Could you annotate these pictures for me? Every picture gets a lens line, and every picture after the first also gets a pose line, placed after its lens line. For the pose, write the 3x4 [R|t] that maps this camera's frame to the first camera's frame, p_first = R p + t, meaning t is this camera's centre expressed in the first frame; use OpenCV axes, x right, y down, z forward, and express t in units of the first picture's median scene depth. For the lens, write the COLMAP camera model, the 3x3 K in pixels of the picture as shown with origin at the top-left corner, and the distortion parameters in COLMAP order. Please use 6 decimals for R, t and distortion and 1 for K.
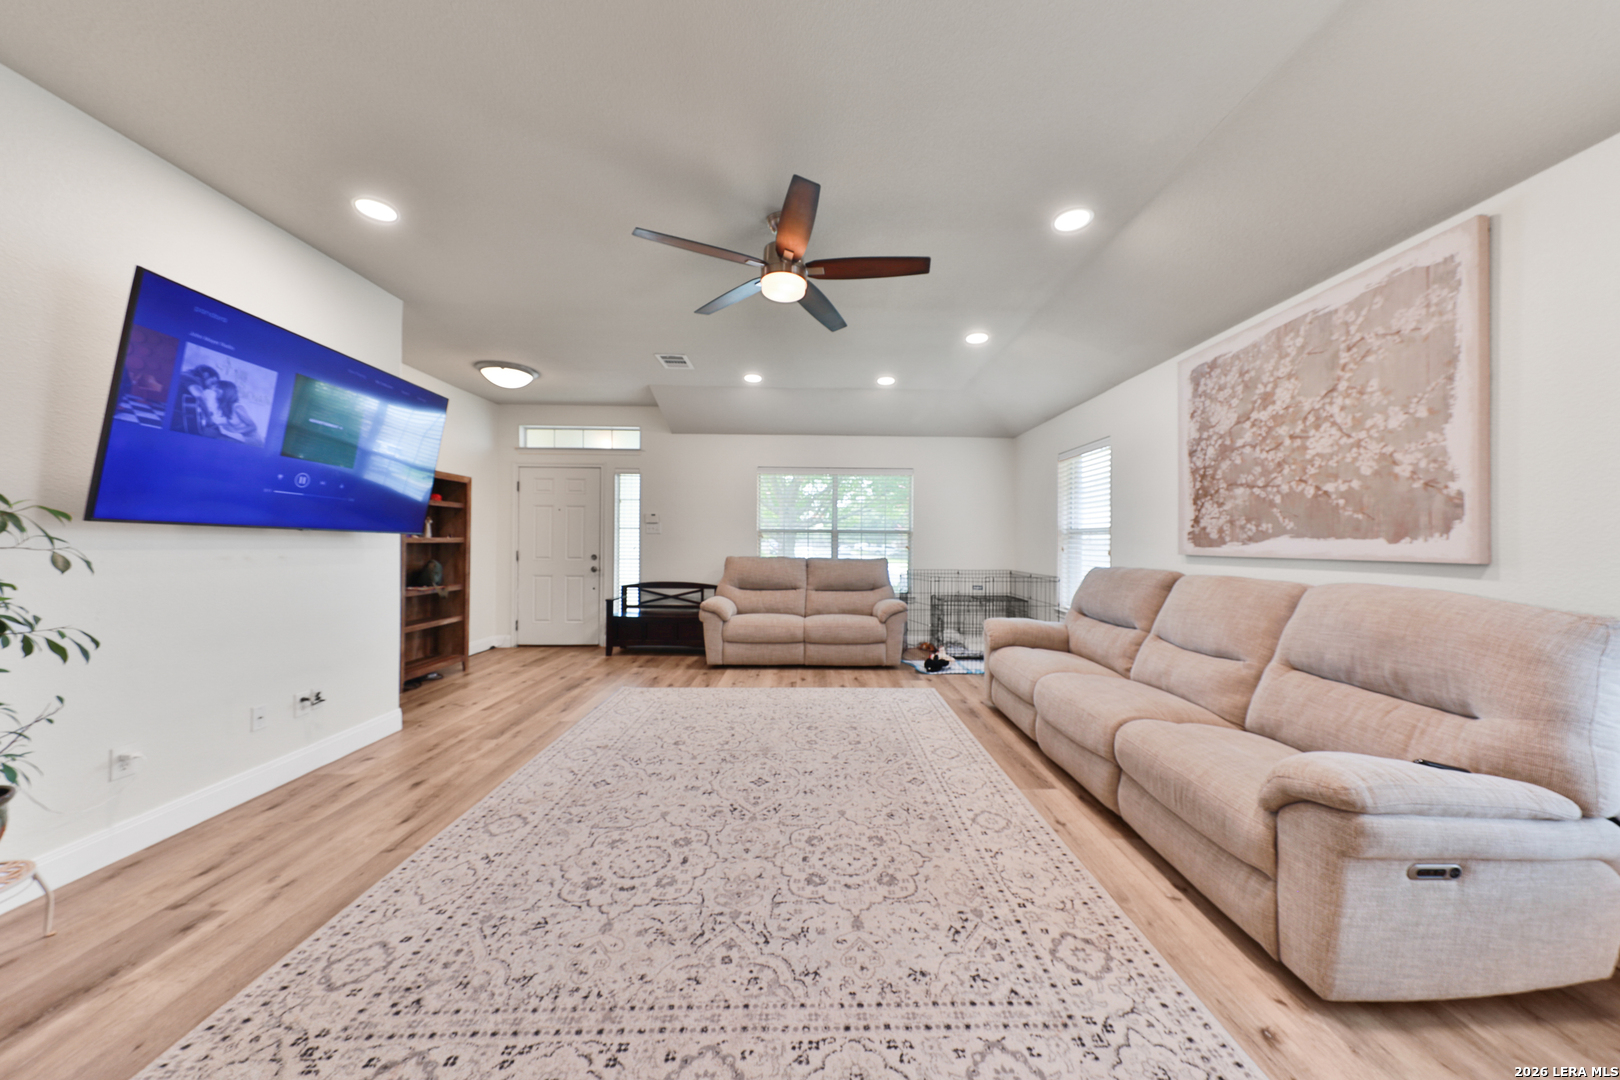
lens RADIAL K [[534.4, 0, 824.6], [0, 534.4, 541.6], [0, 0, 1]] dist [0.016110, -0.005272]
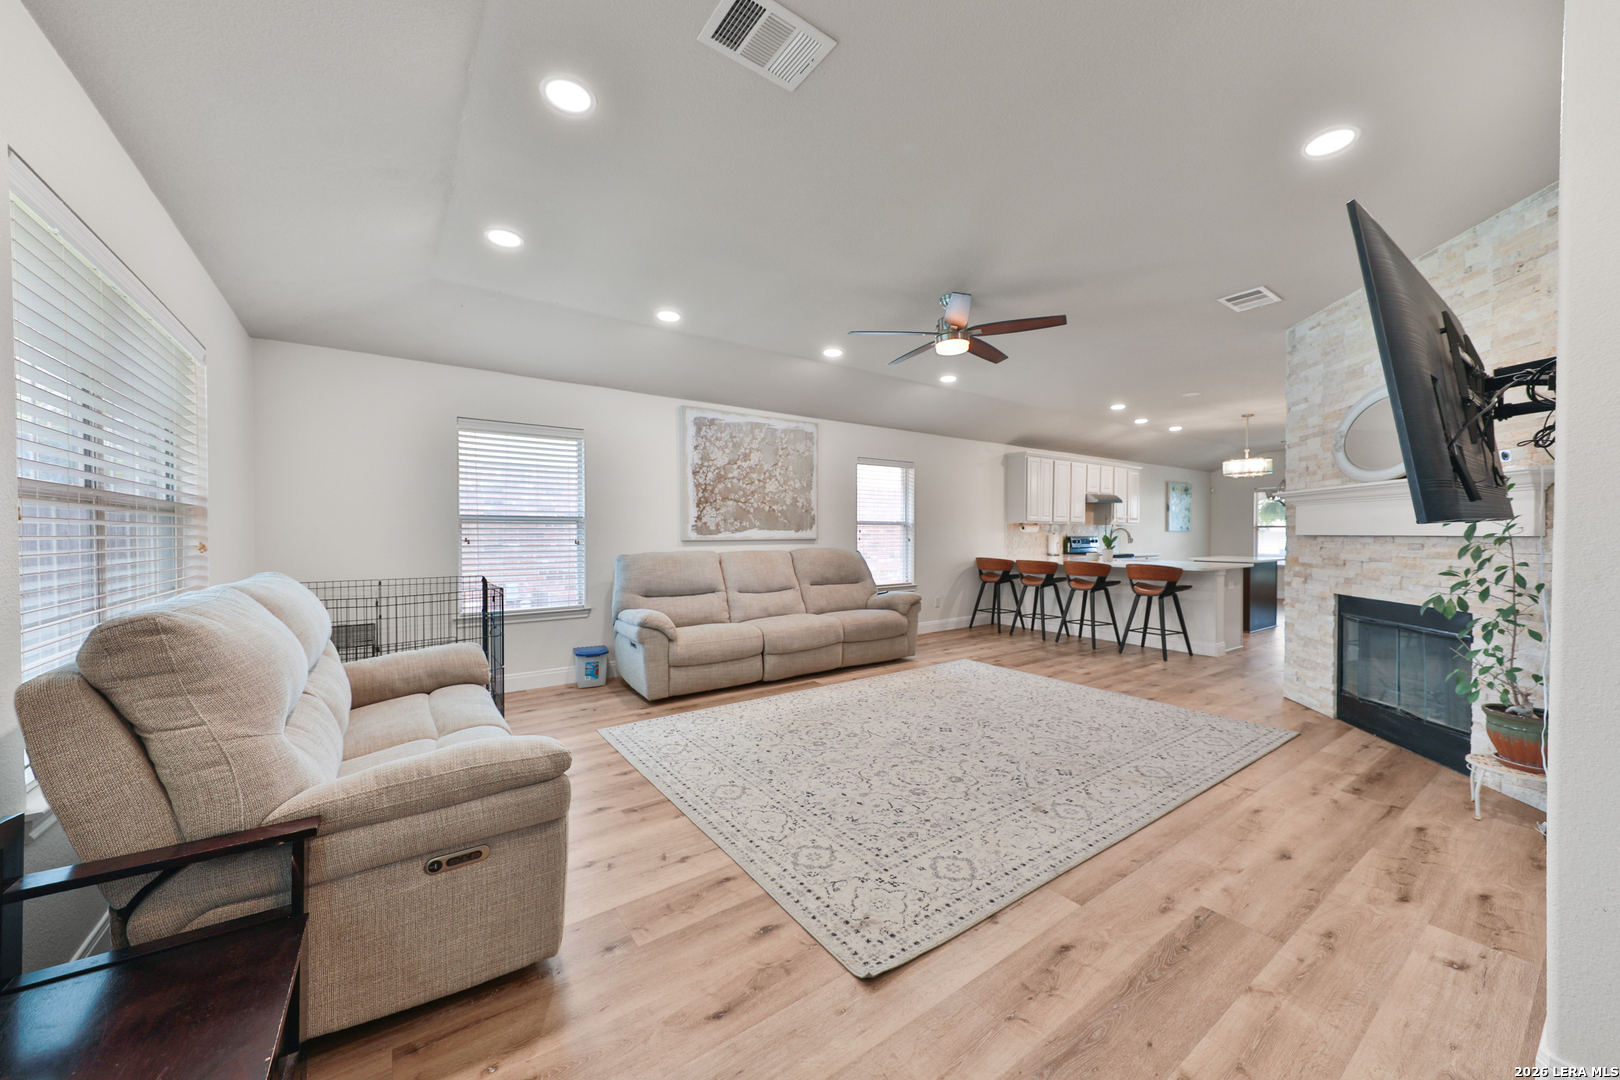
lens RADIAL K [[586.4, 0, 818.0], [0, 586.4, 542.4], [0, 0, 1]] dist [0.018565, -0.000196]
pose [[-0.561692, -0.020806, 0.827085, -1.136578], [-0.003678, 0.999737, 0.022652, -0.010553], [-0.827338, 0.009682, -0.561621, 2.135963]]
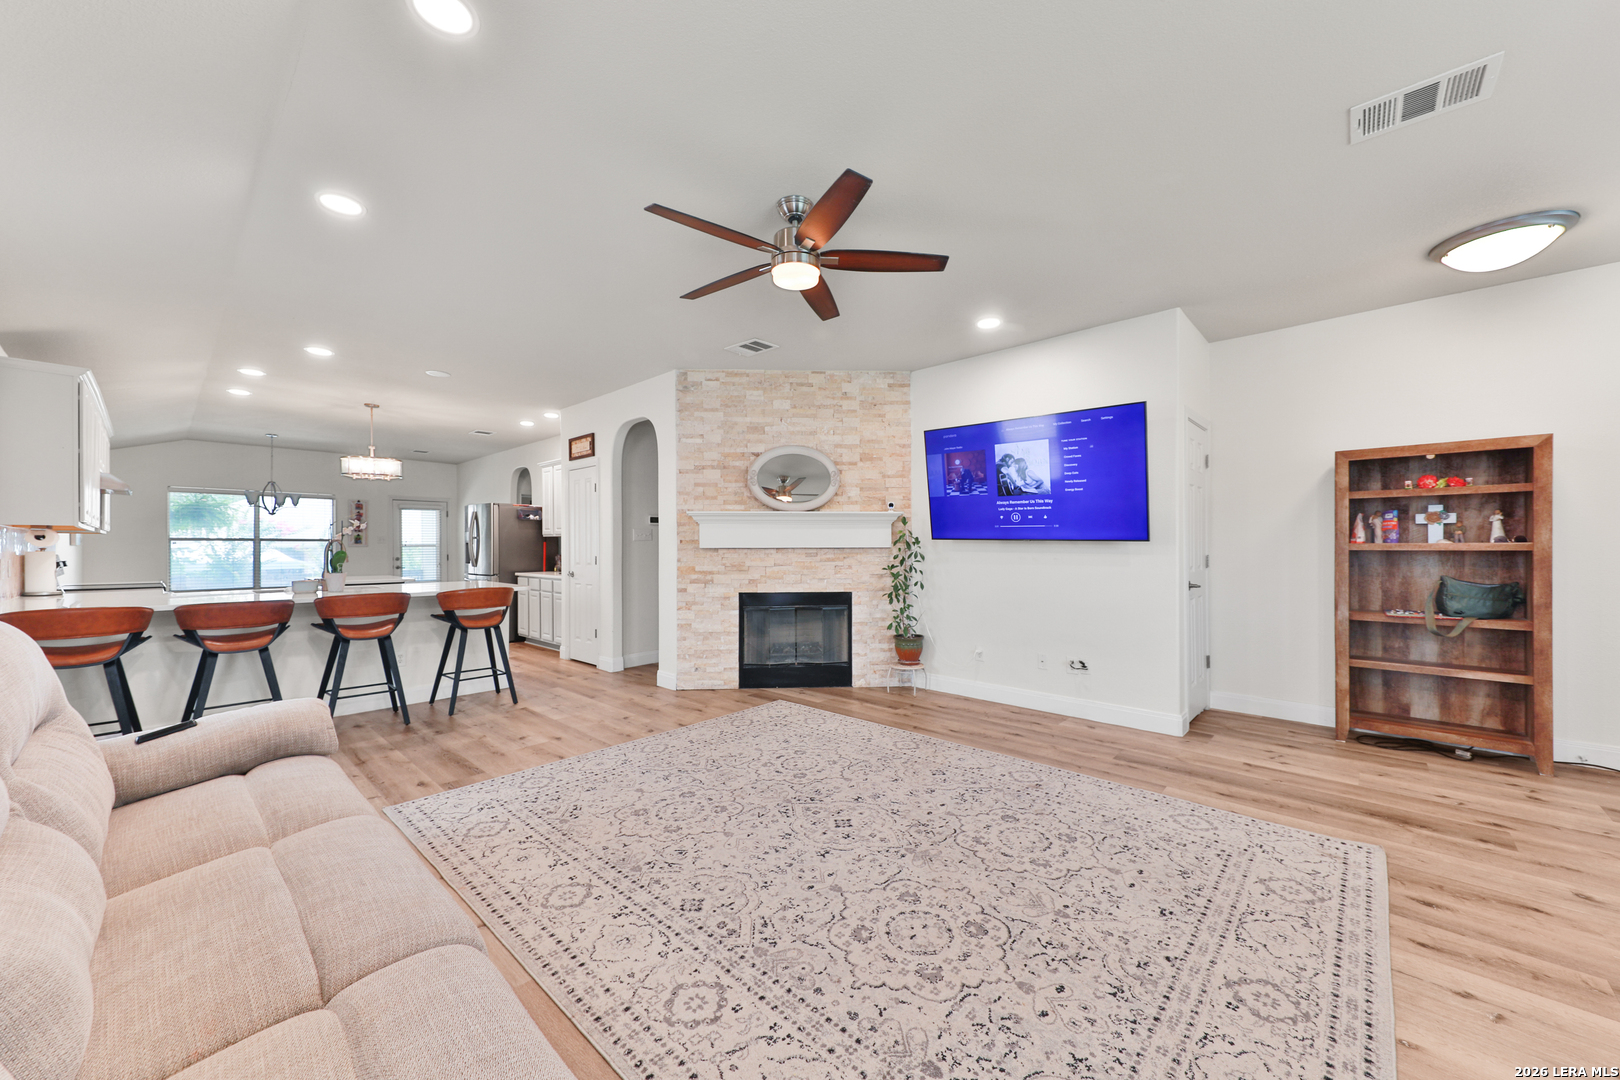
lens RADIAL K [[599.0, 0, 821.4], [0, 599.0, 547.2], [0, 0, 1]] dist [0.023368, -0.005972]
pose [[-0.696423, -0.003146, -0.717625, 0.650070], [-0.002208, 0.999995, -0.002241, 0.002642], [0.717628, 0.000024, -0.696426, 1.773596]]
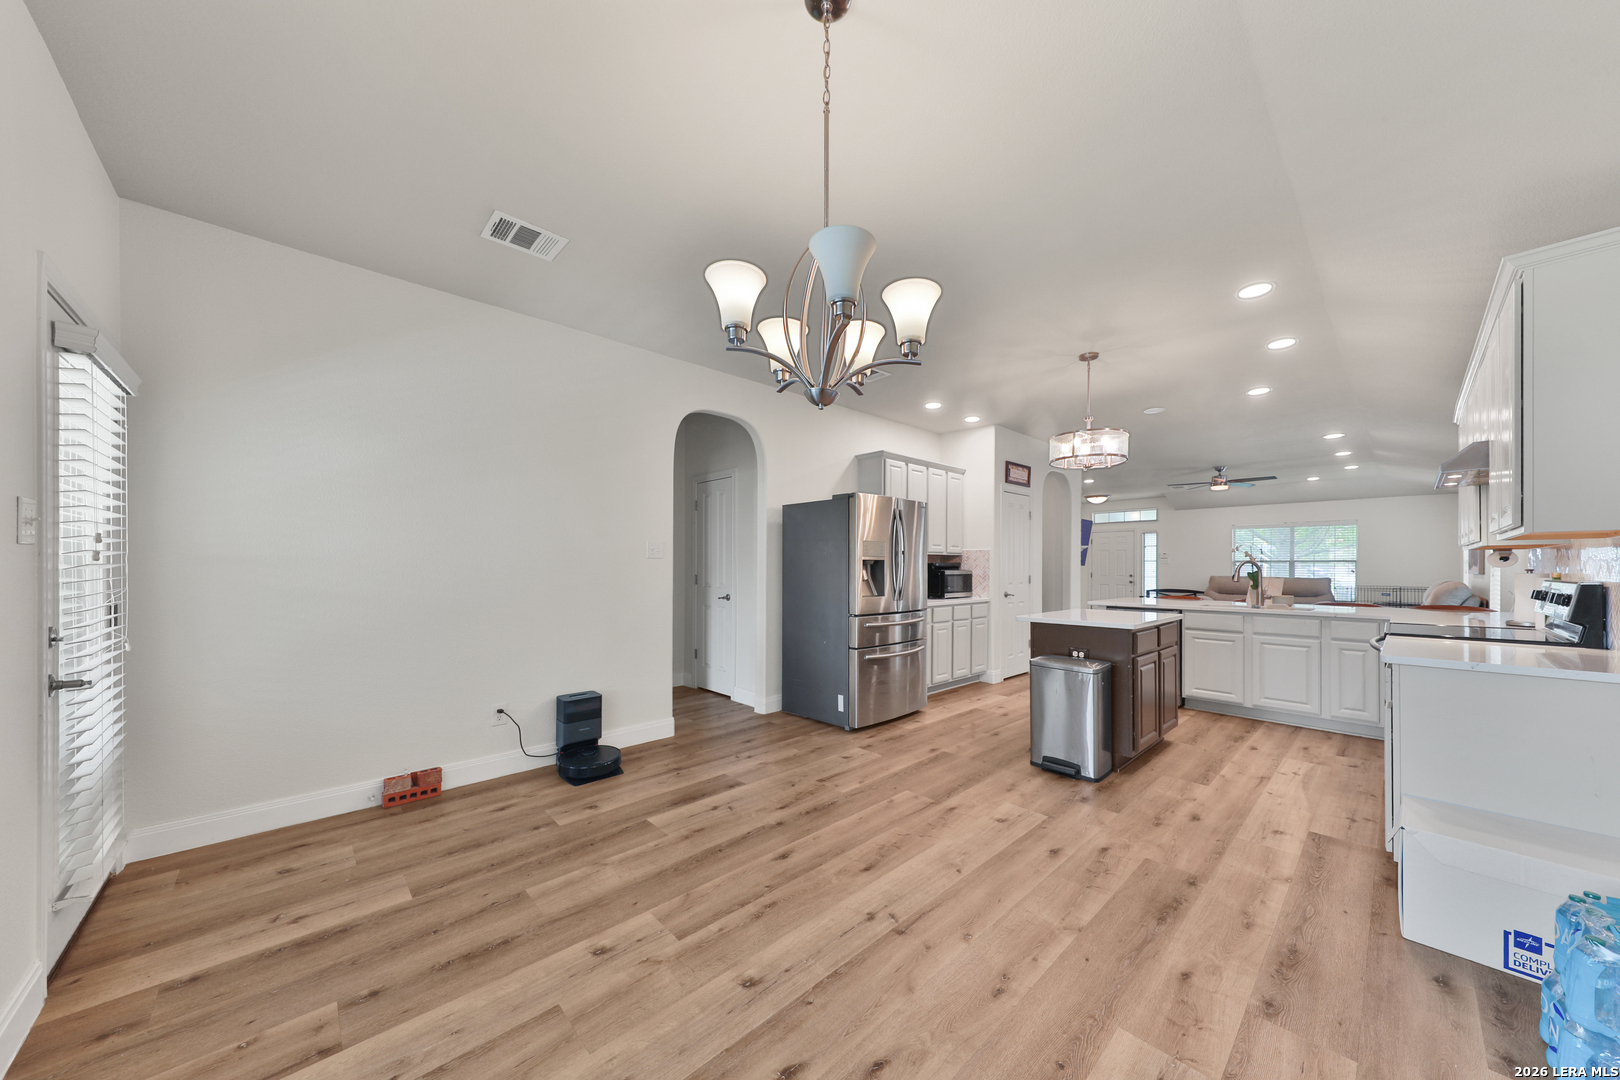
lens RADIAL K [[547.3, 0, 820.6], [0, 547.3, 569.6], [0, 0, 1]] dist [0.010502, -0.000222]
pose [[0.665881, -0.001504, -0.746057, 0.790840], [0.003665, 0.999992, 0.001255, -0.002025], [0.746049, -0.003569, 0.665881, -2.968438]]
